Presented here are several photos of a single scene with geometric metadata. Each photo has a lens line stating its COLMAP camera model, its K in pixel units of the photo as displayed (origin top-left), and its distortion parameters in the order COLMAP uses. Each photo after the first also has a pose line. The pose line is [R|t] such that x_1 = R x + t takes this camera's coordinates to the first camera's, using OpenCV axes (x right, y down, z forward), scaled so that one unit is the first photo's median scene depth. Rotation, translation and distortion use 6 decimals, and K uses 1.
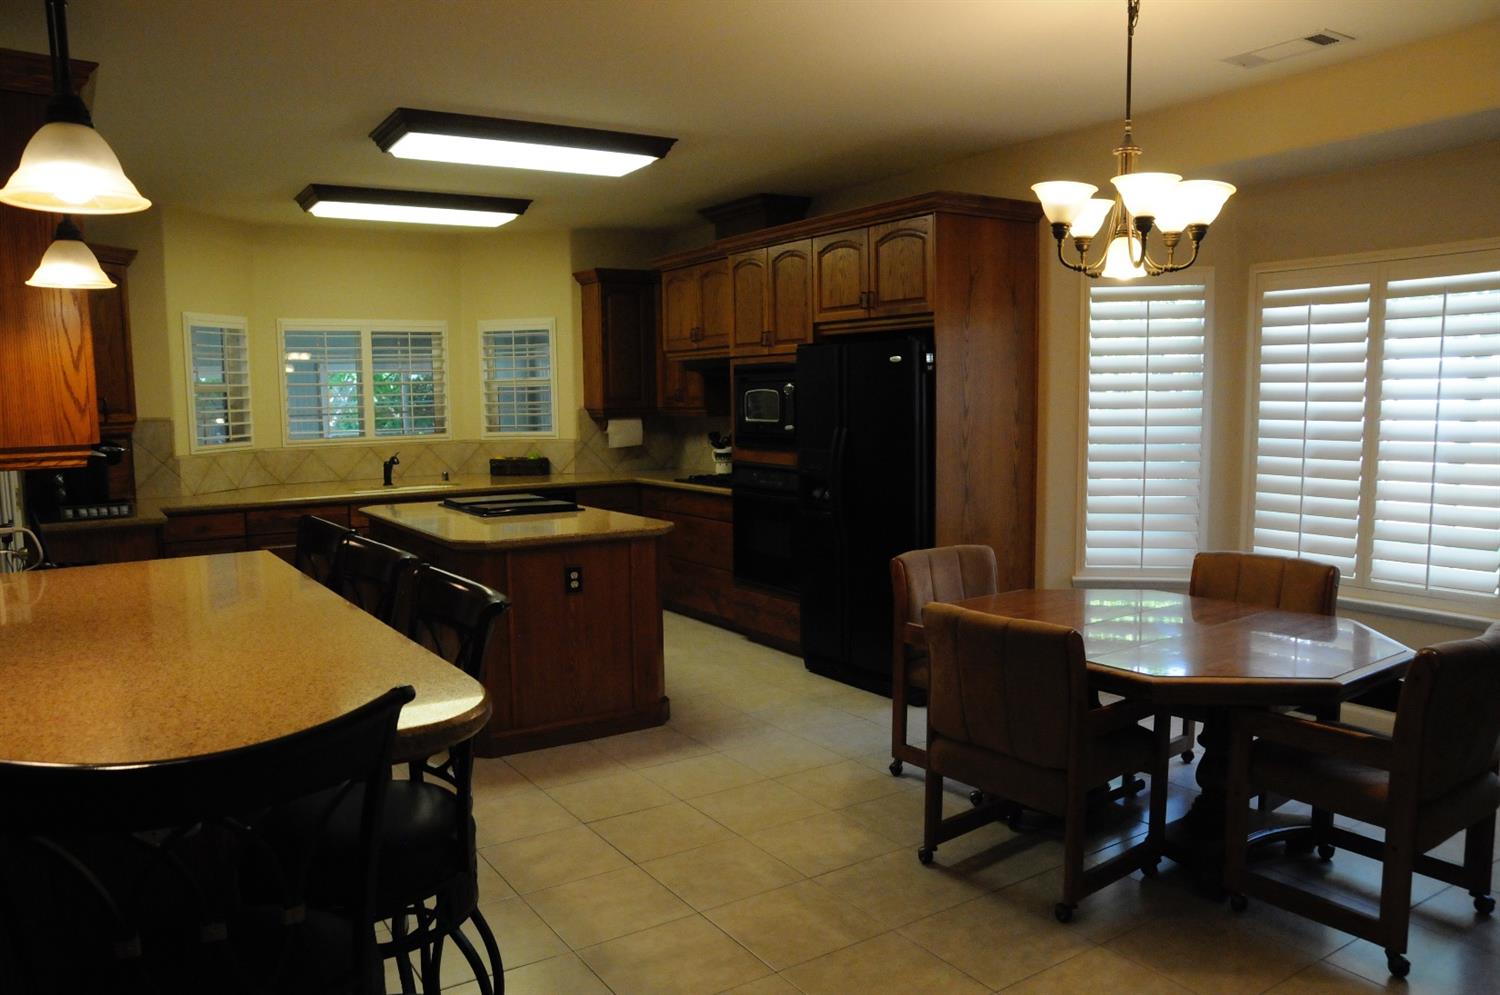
lens RADIAL K [[1091.7, 0, 740.7], [0, 1091.7, 519.3], [0, 0, 1]] dist [-0.134999, 0.111885]
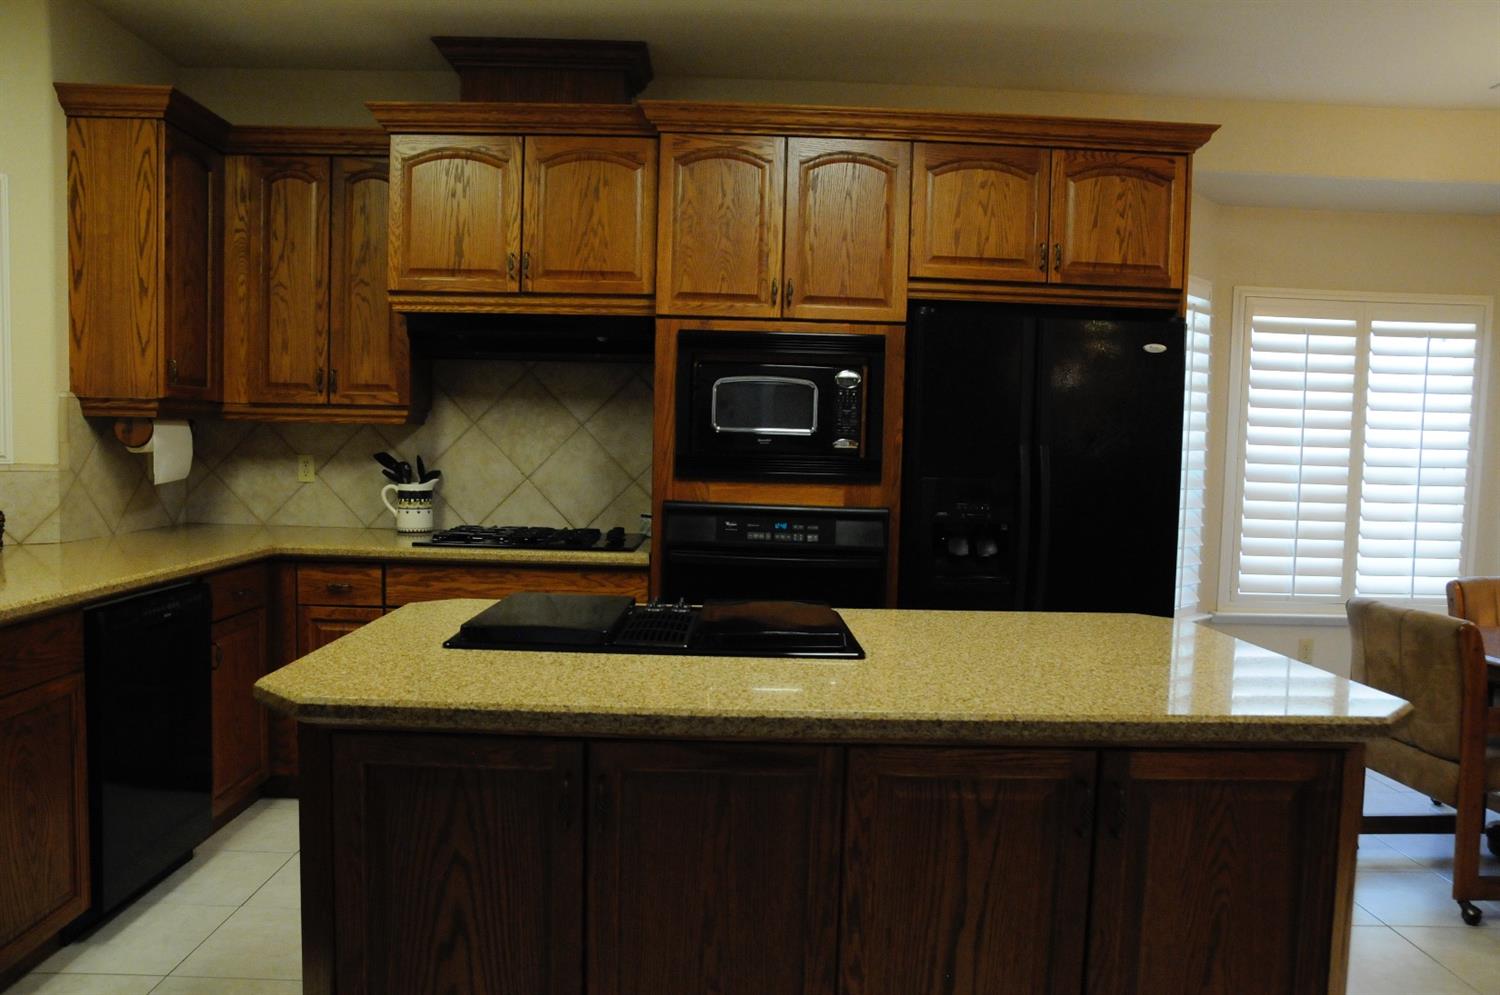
lens RADIAL K [[1091.7, 0, 740.7], [0, 1091.7, 519.3], [0, 0, 1]] dist [-0.134999, 0.111885]
pose [[0.529063, -0.034448, 0.847883, -0.407812], [0.062848, 0.998022, 0.001332, -0.038650], [-0.846252, 0.052583, 0.530181, 0.601852]]
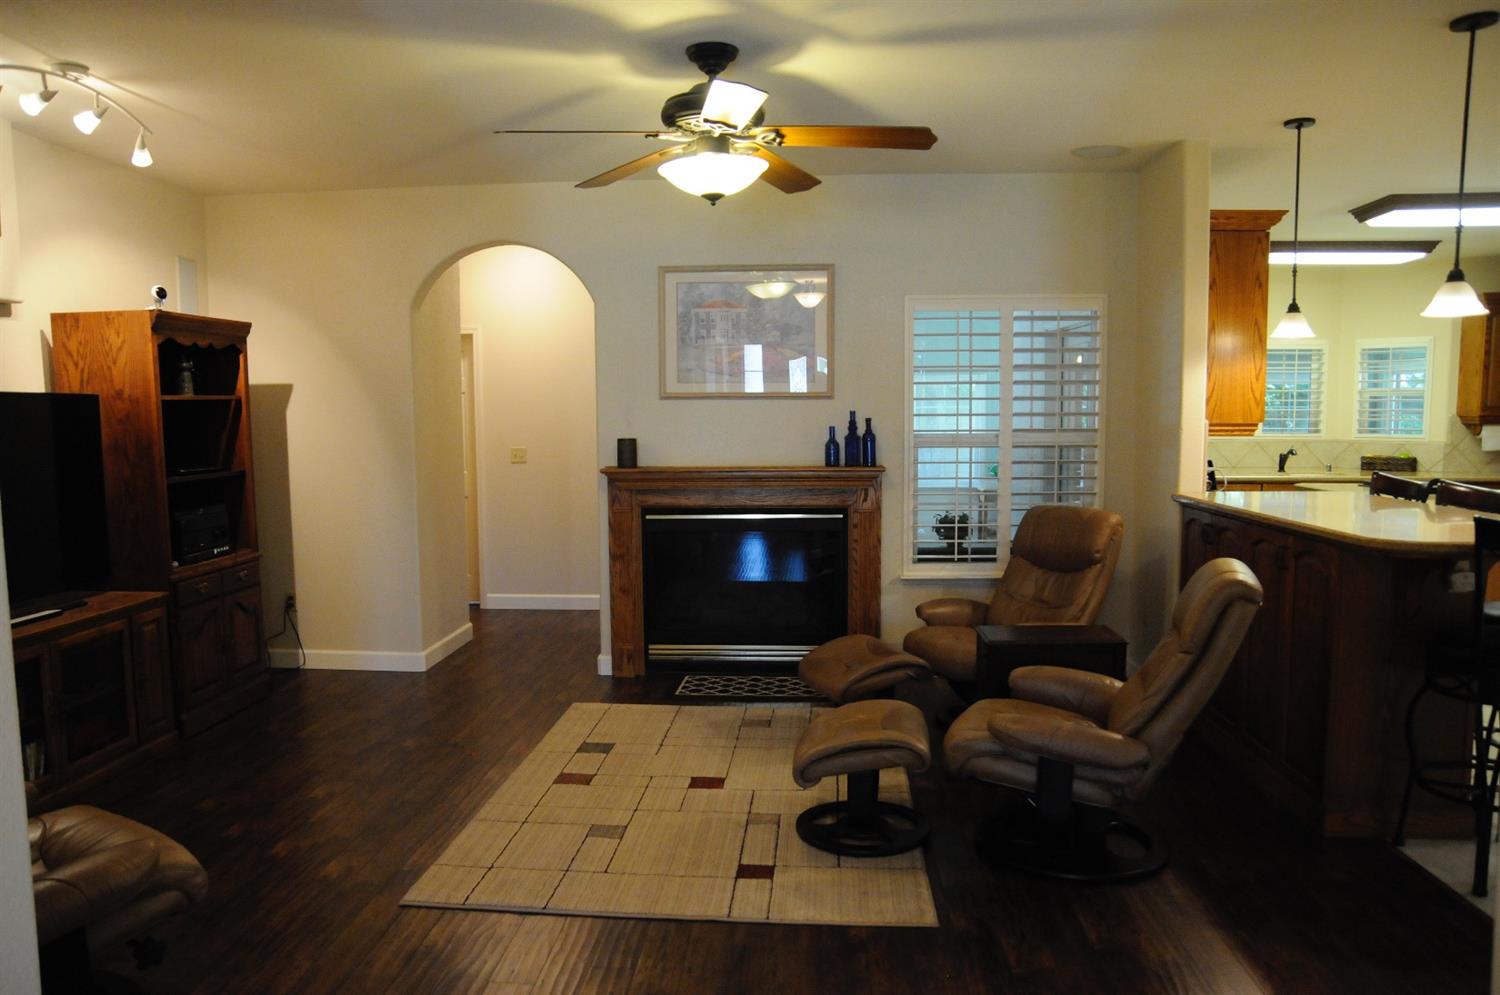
lens RADIAL K [[1091.7, 0, 740.7], [0, 1091.7, 519.3], [0, 0, 1]] dist [-0.134999, 0.111885]
pose [[0.804033, 0.070684, -0.590369, -0.100024], [-0.074183, 0.997076, 0.018348, 0.047361], [0.589939, 0.029043, 0.806925, -0.369287]]
